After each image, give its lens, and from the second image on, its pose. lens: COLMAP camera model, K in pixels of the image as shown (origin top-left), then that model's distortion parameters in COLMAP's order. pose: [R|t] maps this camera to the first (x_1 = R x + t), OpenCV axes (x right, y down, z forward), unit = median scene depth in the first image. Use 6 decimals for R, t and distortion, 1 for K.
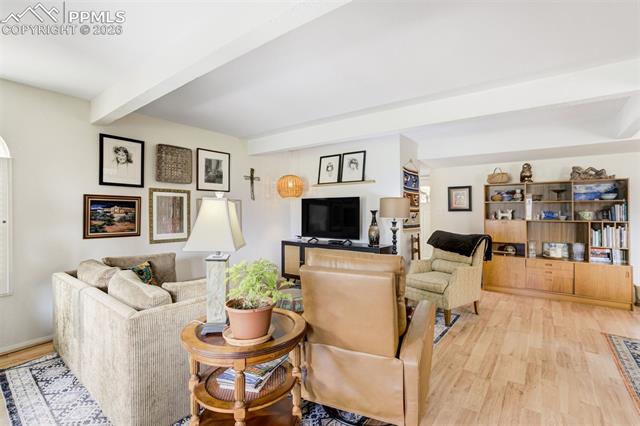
lens RADIAL K [[297.5, 0, 323.1], [0, 297.5, 209.4], [0, 0, 1]] dist [-0.044456, 0.015444]
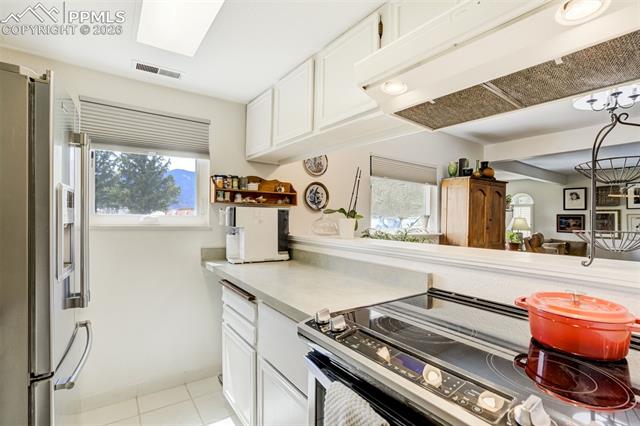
lens RADIAL K [[297.5, 0, 315.0], [0, 297.5, 217.1], [0, 0, 1]] dist [-0.044456, 0.015444]
pose [[-0.315000, -0.012396, -0.949011, 1.673803], [-0.009201, 0.999908, -0.010007, 0.011702], [0.949047, 0.005580, -0.315085, -0.141308]]
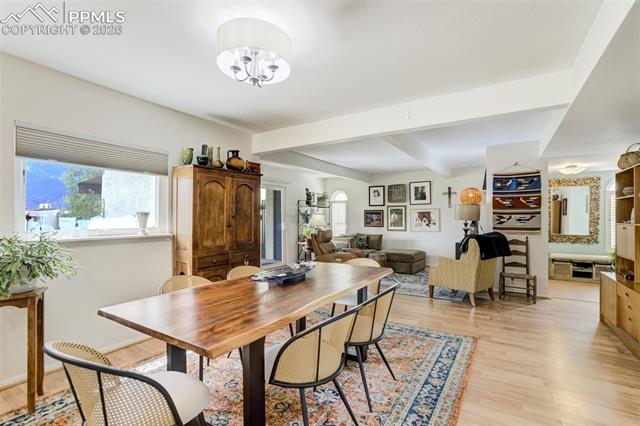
lens RADIAL K [[297.5, 0, 326.4], [0, 297.5, 217.1], [0, 0, 1]] dist [-0.044456, 0.015444]
pose [[0.090277, -0.003956, -0.995909, 1.442076], [0.011452, 0.999930, -0.002934, 0.013073], [0.995851, -0.011141, 0.090316, 0.303157]]
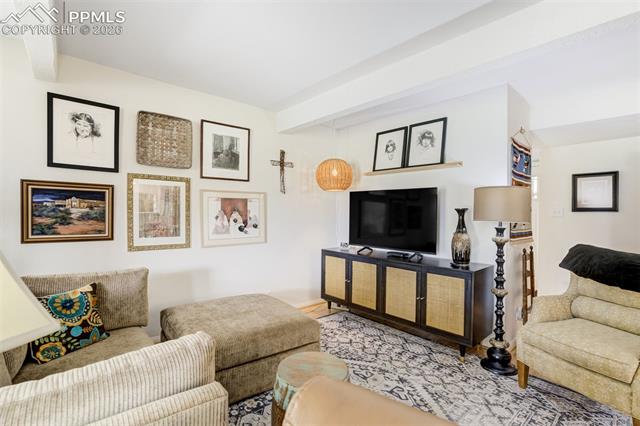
lens RADIAL K [[297.5, 0, 322.6], [0, 297.5, 214.1], [0, 0, 1]] dist [-0.044456, 0.015444]
pose [[0.978791, 0.013323, -0.204426, 0.013855], [-0.010471, 0.999832, 0.015026, 0.009741], [0.204592, -0.012566, 0.978767, 0.360995]]
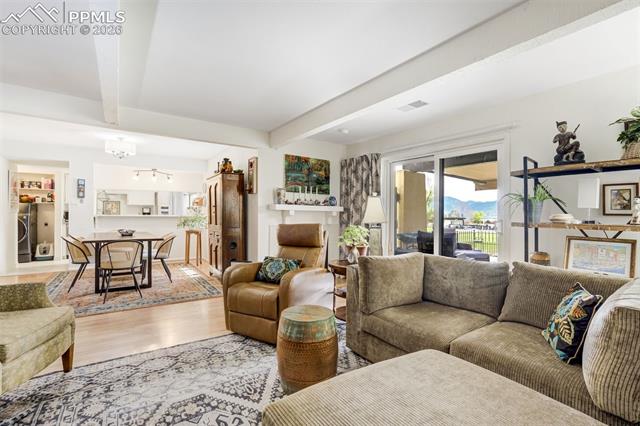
lens RADIAL K [[297.5, 0, 326.5], [0, 297.5, 217.9], [0, 0, 1]] dist [-0.044456, 0.015444]
pose [[-0.952651, -0.015895, 0.303650, -0.233670], [-0.017416, 0.999846, -0.002300, 0.048042], [-0.303567, -0.007480, -0.952781, 1.150640]]
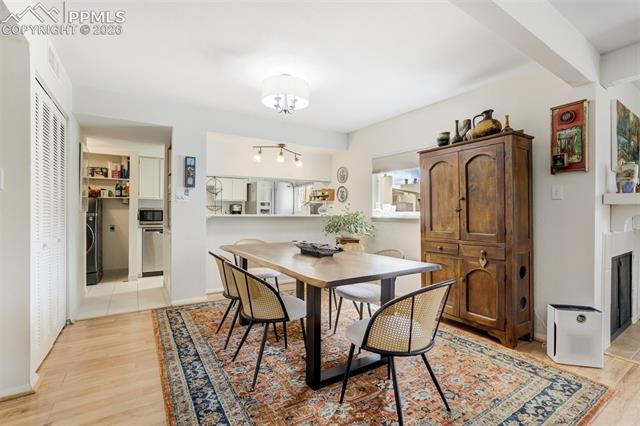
lens RADIAL K [[297.5, 0, 321.3], [0, 297.5, 220.4], [0, 0, 1]] dist [-0.044456, 0.015444]
pose [[-0.938896, -0.017138, 0.343774, 0.654599], [-0.013275, 0.999820, 0.013587, 0.049652], [-0.343945, 0.008193, -0.938954, 0.861287]]
